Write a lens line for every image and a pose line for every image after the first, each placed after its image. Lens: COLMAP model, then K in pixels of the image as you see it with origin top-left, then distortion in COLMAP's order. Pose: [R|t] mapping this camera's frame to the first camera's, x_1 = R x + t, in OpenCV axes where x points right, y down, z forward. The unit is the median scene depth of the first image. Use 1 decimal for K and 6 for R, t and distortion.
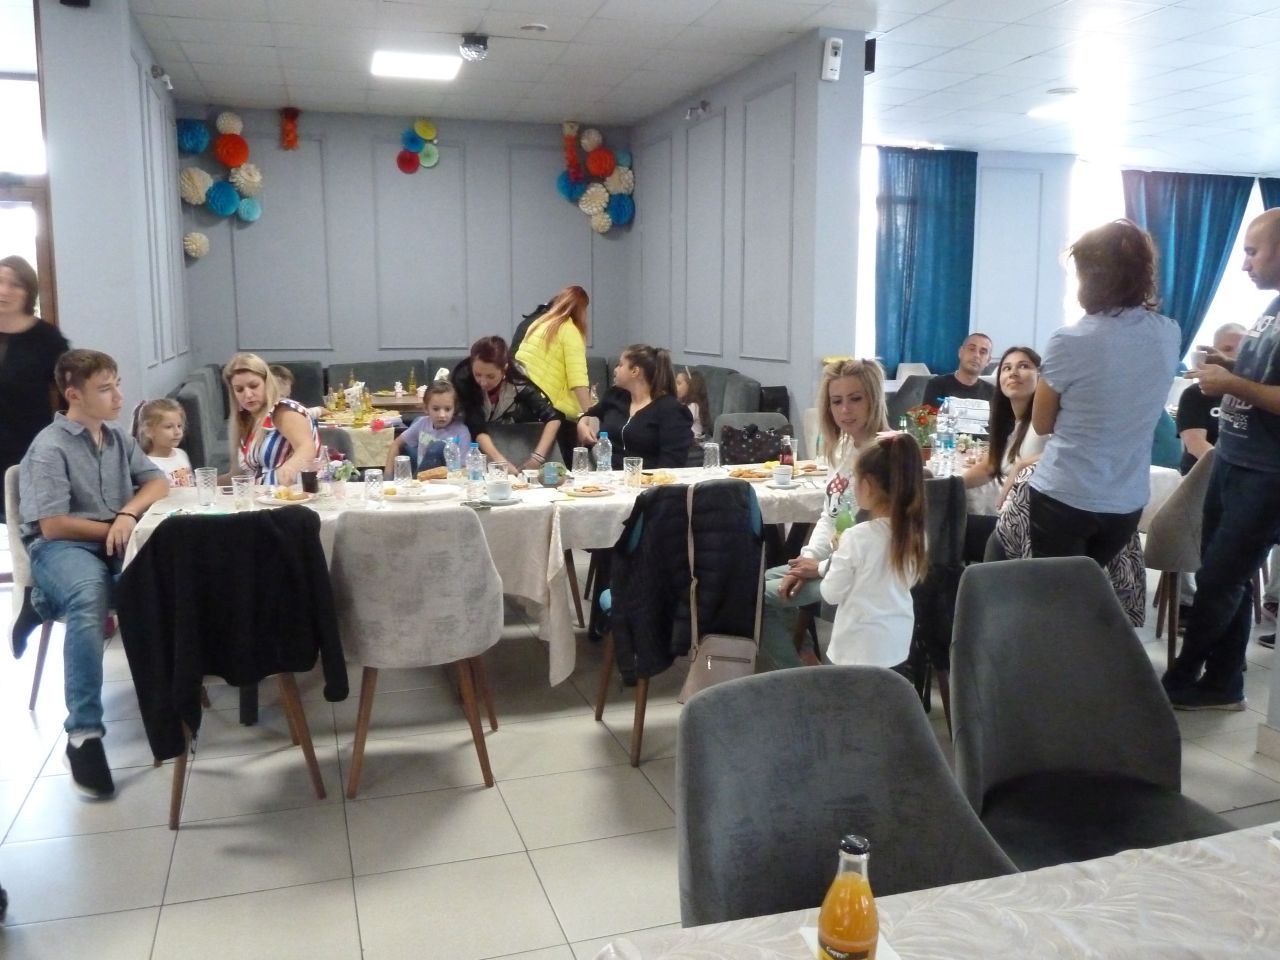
lens RADIAL K [[1092.3, 0, 640.0], [0, 1092.3, 480.0], [0, 0, 1]] dist [-0.044958, -0.008867]
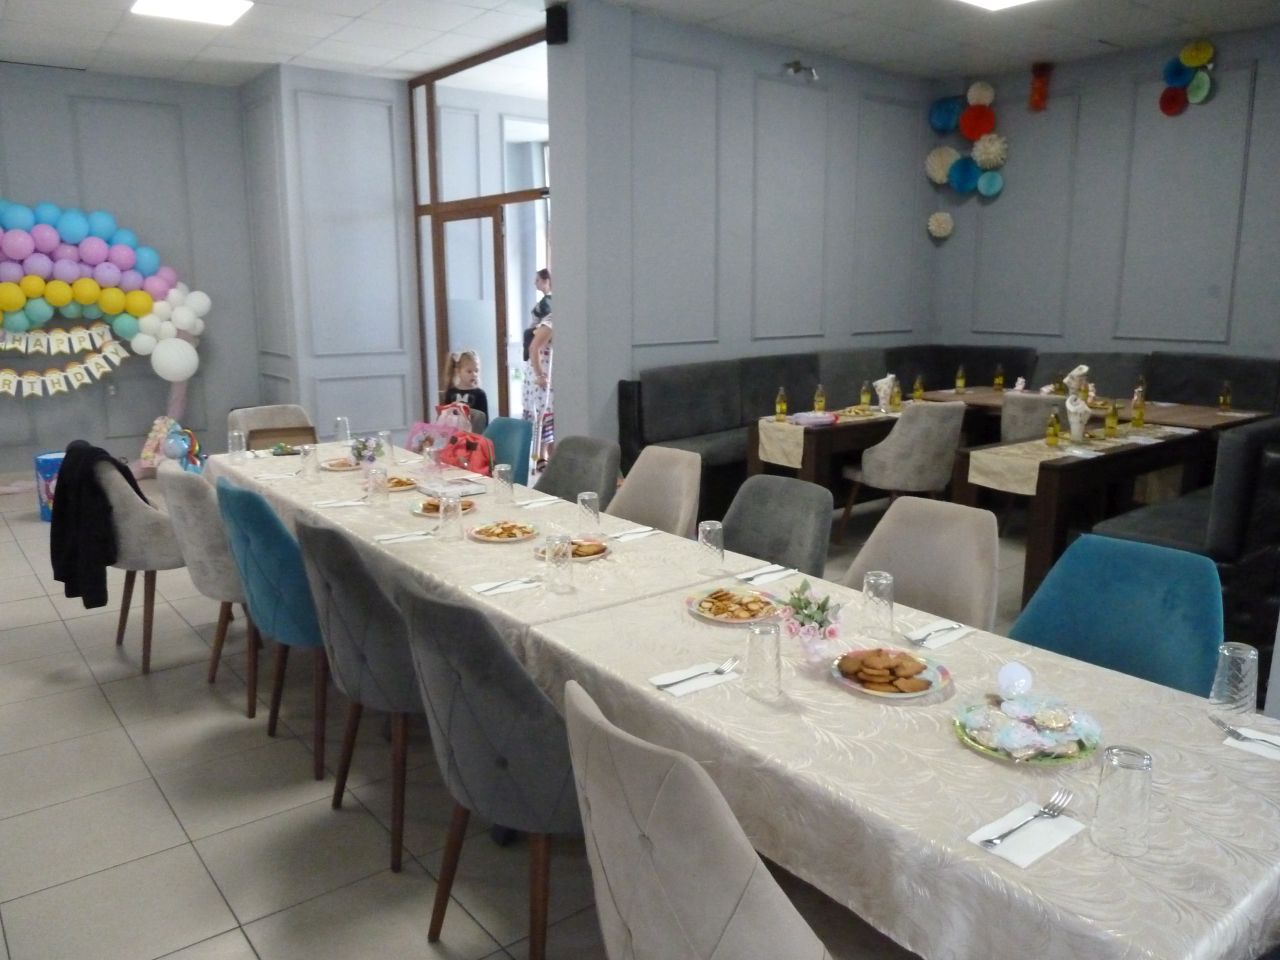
lens RADIAL K [[953.9, 0, 640.0], [0, 953.9, 480.0], [0, 0, 1]] dist [-0.026404, 0.008105]
pose [[0.344810, 0.183353, -0.920591, 0.346030], [-0.135510, 0.980187, 0.144467, -0.073447], [0.928840, 0.074936, 0.362824, 0.430768]]
